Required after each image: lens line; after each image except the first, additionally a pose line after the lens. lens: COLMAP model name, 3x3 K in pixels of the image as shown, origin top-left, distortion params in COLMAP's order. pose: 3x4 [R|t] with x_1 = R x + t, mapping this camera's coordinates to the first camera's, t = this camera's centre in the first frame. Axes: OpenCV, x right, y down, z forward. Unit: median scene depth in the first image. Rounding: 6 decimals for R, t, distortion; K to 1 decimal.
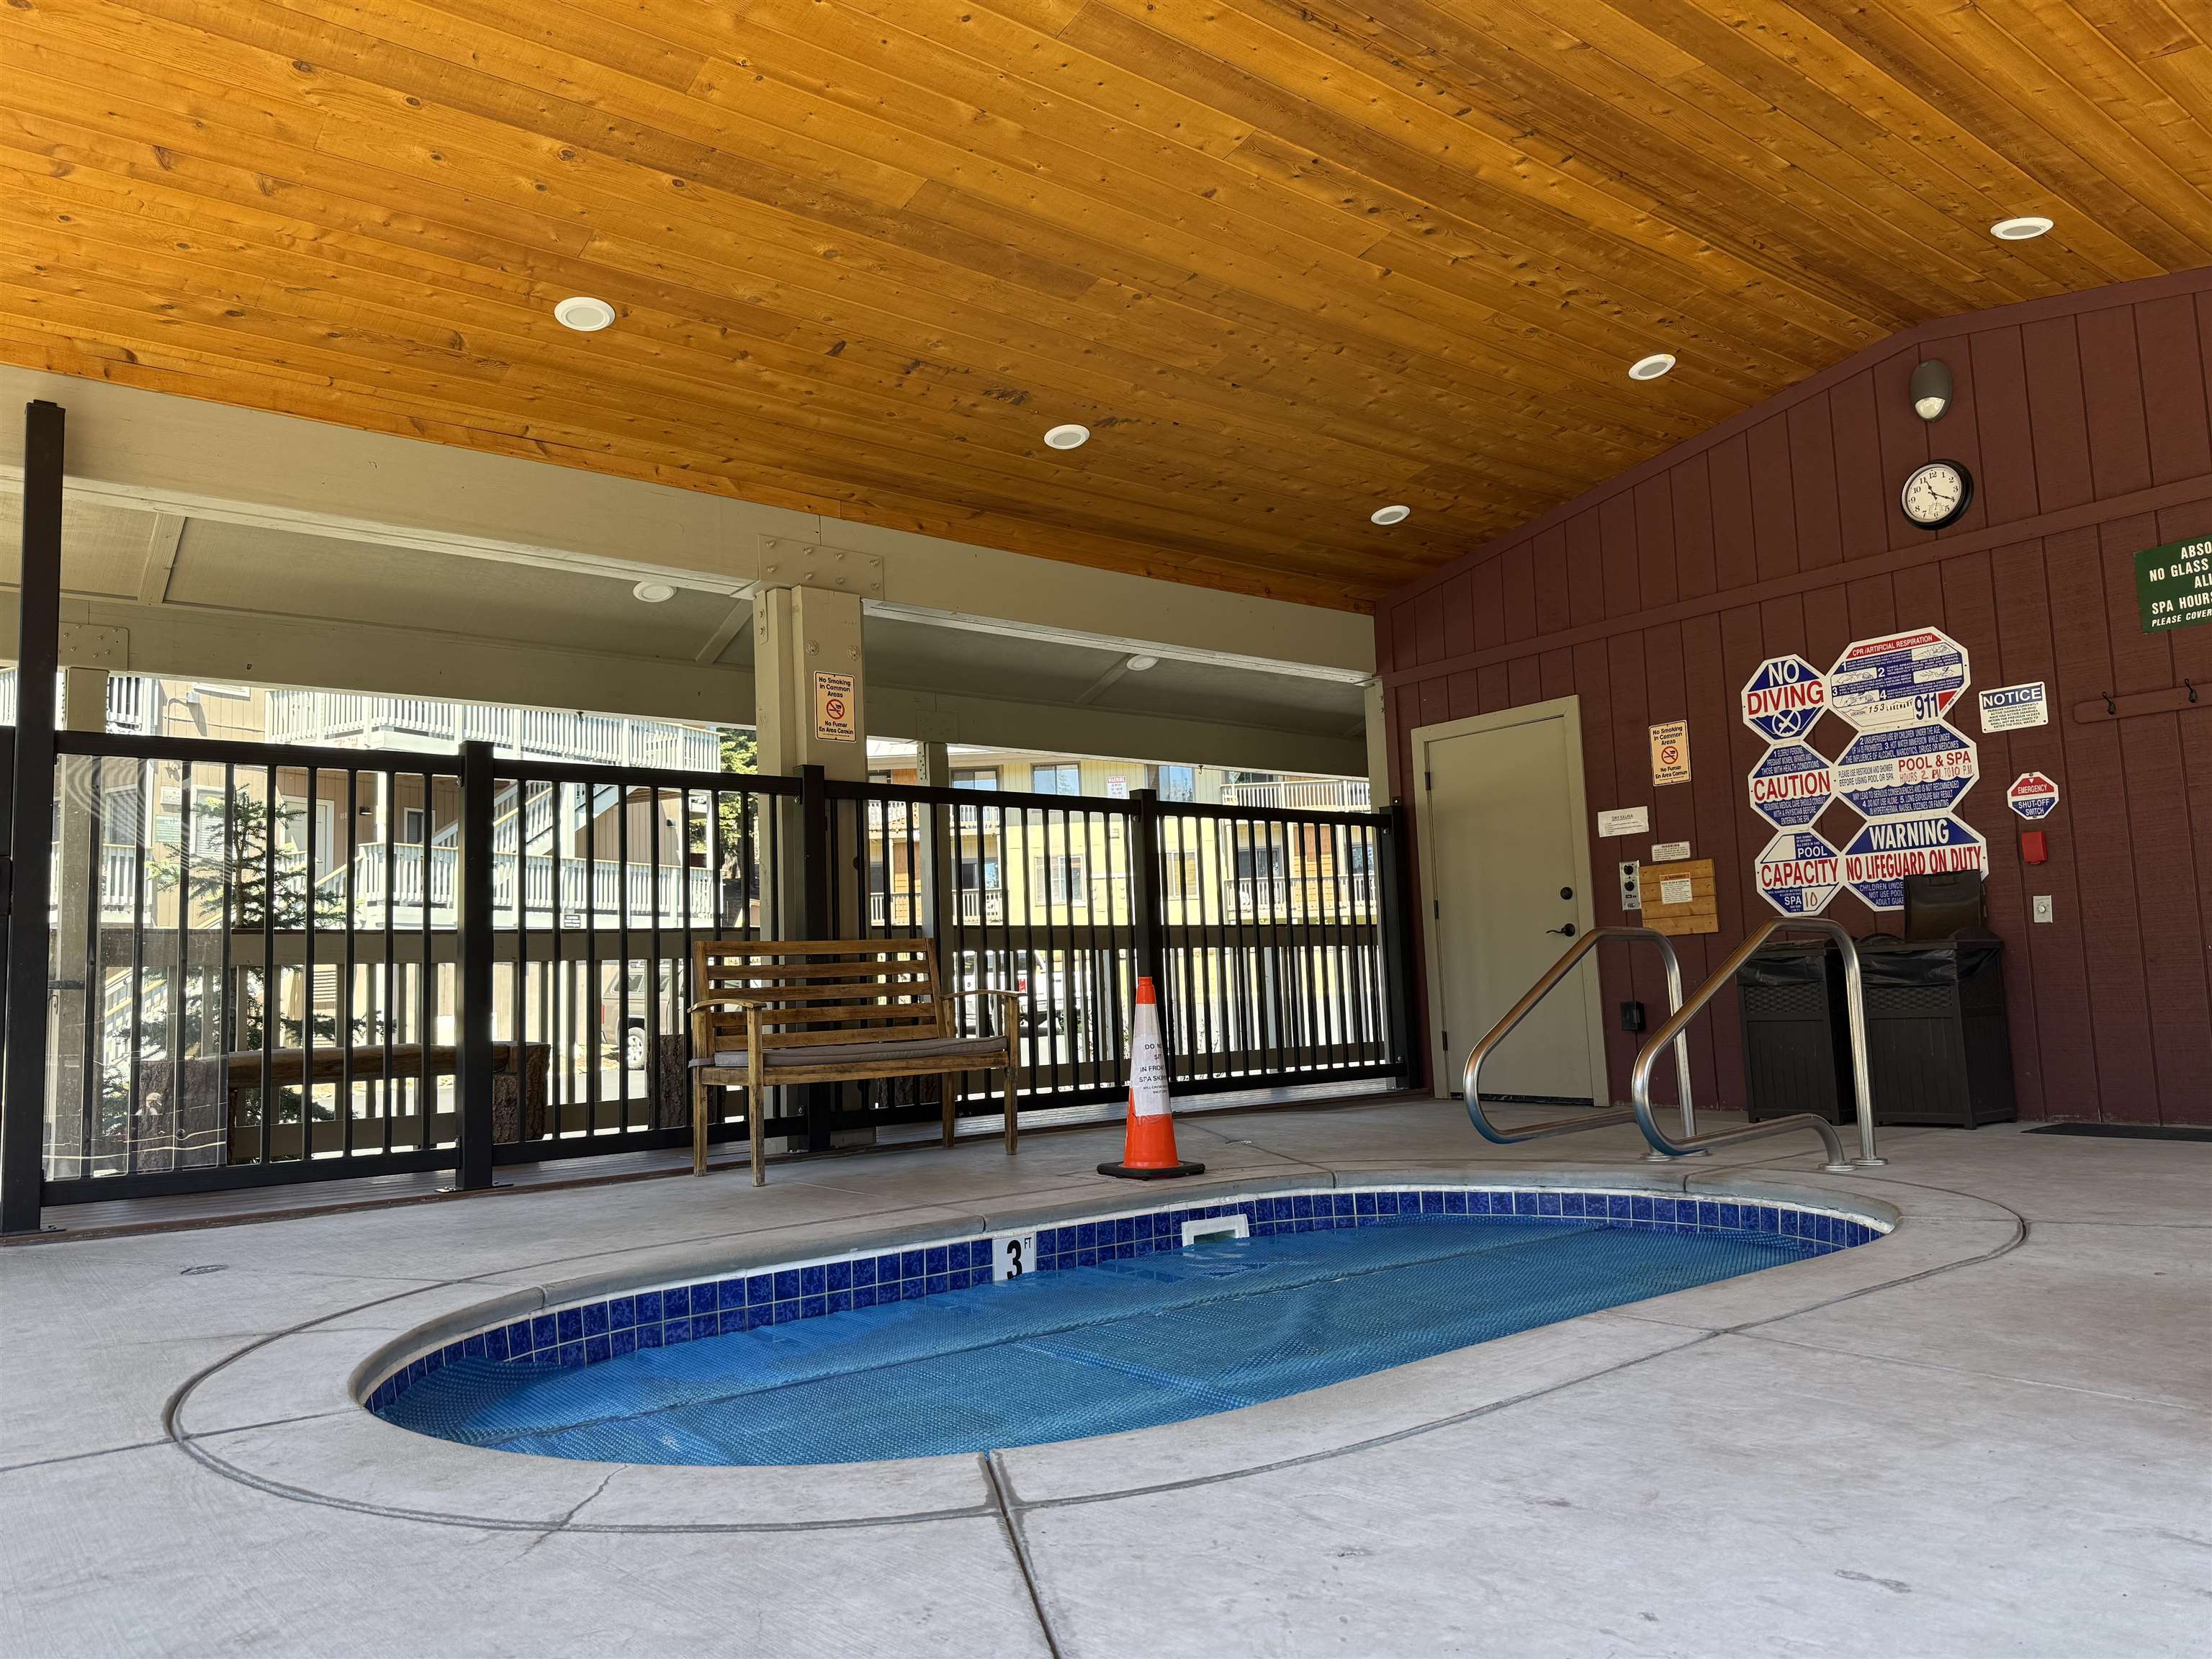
lens RADIAL K [[1557.7, 0, 1100.2], [0, 1557.7, 815.7], [0, 0, 1]] dist [0.021891, -0.003730]
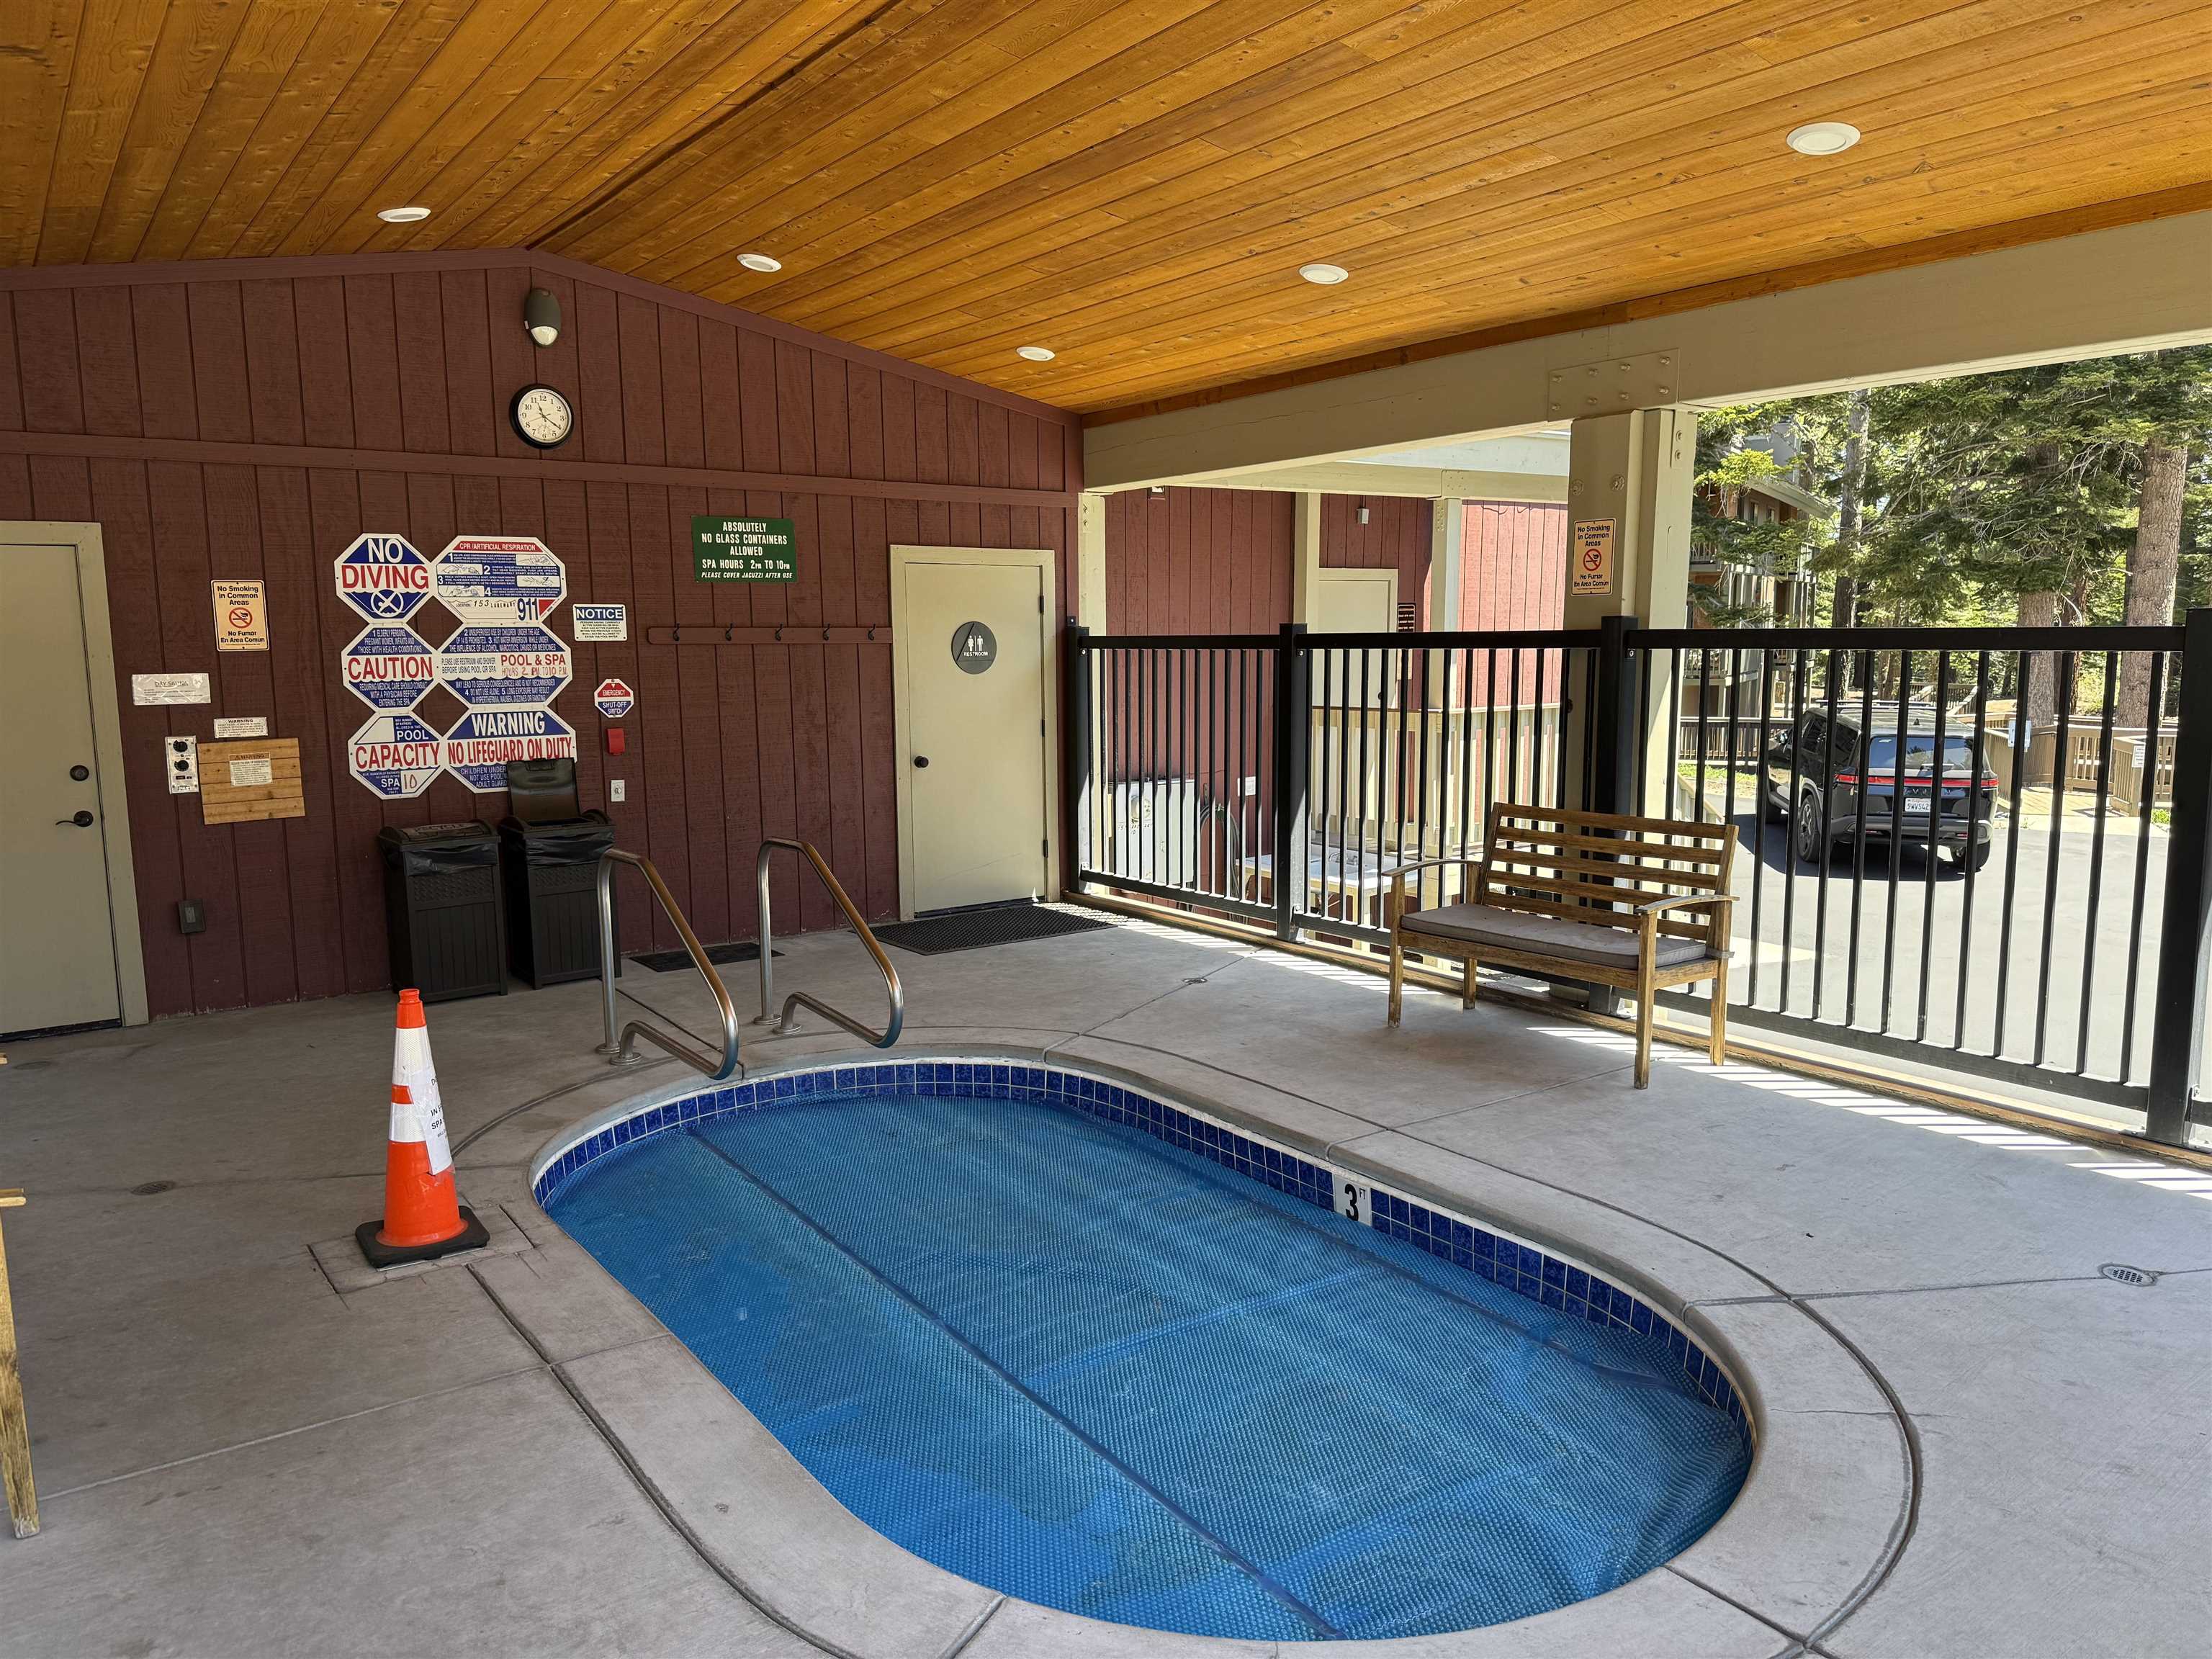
lens RADIAL K [[1557.7, 0, 1096.9], [0, 1557.7, 841.8], [0, 0, 1]] dist [0.021891, -0.003730]
pose [[0.043154, -0.101168, 0.993933, -0.556589], [-0.106708, 0.988702, 0.105268, -0.064115], [-0.993353, -0.110603, 0.031871, 0.524743]]
